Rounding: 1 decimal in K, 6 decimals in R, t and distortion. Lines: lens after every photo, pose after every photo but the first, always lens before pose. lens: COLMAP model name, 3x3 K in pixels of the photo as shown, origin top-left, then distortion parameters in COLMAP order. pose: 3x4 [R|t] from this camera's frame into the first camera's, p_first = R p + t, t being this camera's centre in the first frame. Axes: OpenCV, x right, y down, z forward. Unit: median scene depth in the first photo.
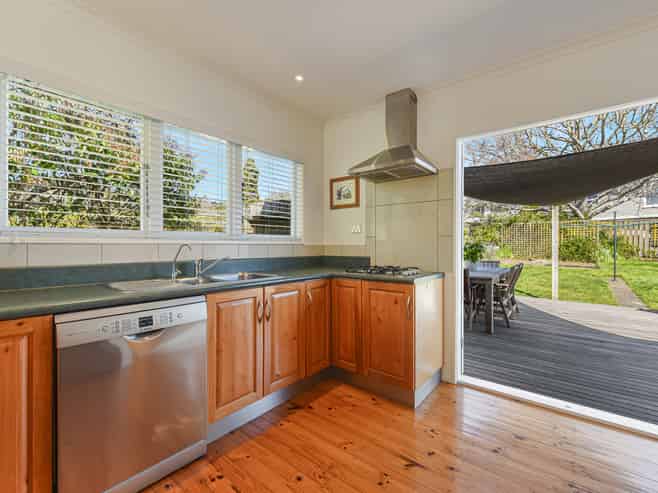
lens RADIAL K [[296.0, 0, 330.7], [0, 296.0, 247.2], [0, 0, 1]] dist [0.018926, 0.000020]
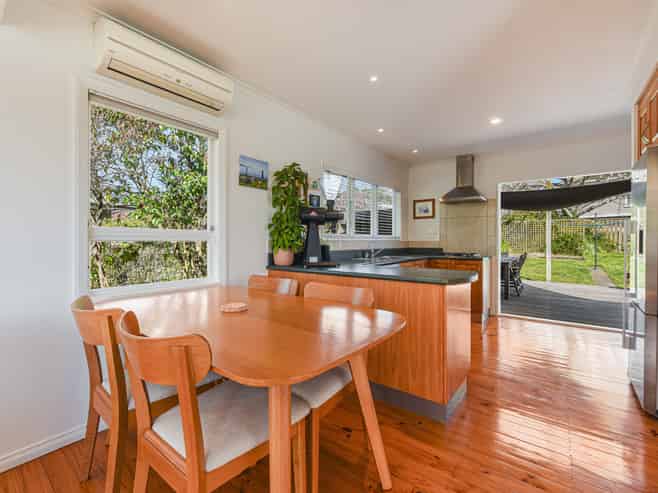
lens RADIAL K [[296.0, 0, 333.3], [0, 296.0, 246.0], [0, 0, 1]] dist [0.018926, 0.000020]
pose [[0.999702, -0.004402, 0.024025, -0.172897], [0.004198, 0.999955, 0.008544, 0.001352], [-0.024061, -0.008440, 0.999675, -0.219589]]
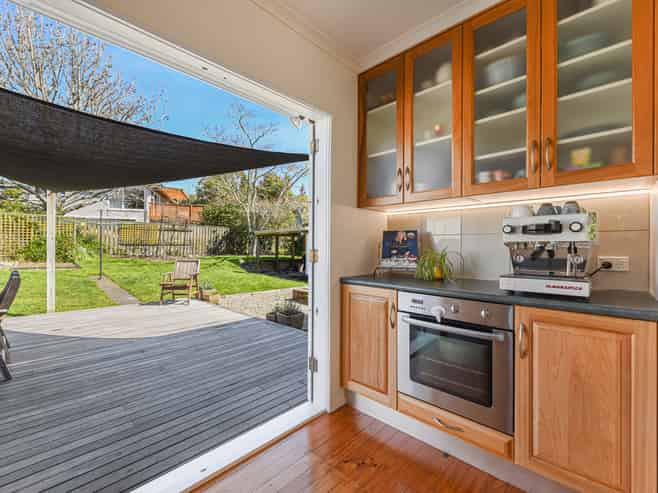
lens RADIAL K [[296.0, 0, 335.6], [0, 296.0, 246.8], [0, 0, 1]] dist [0.018926, 0.000020]
pose [[0.089777, -0.002222, 0.995959, 0.025189], [-0.003108, 0.999992, 0.002512, -0.001107], [-0.995957, -0.003321, 0.089770, 0.144268]]
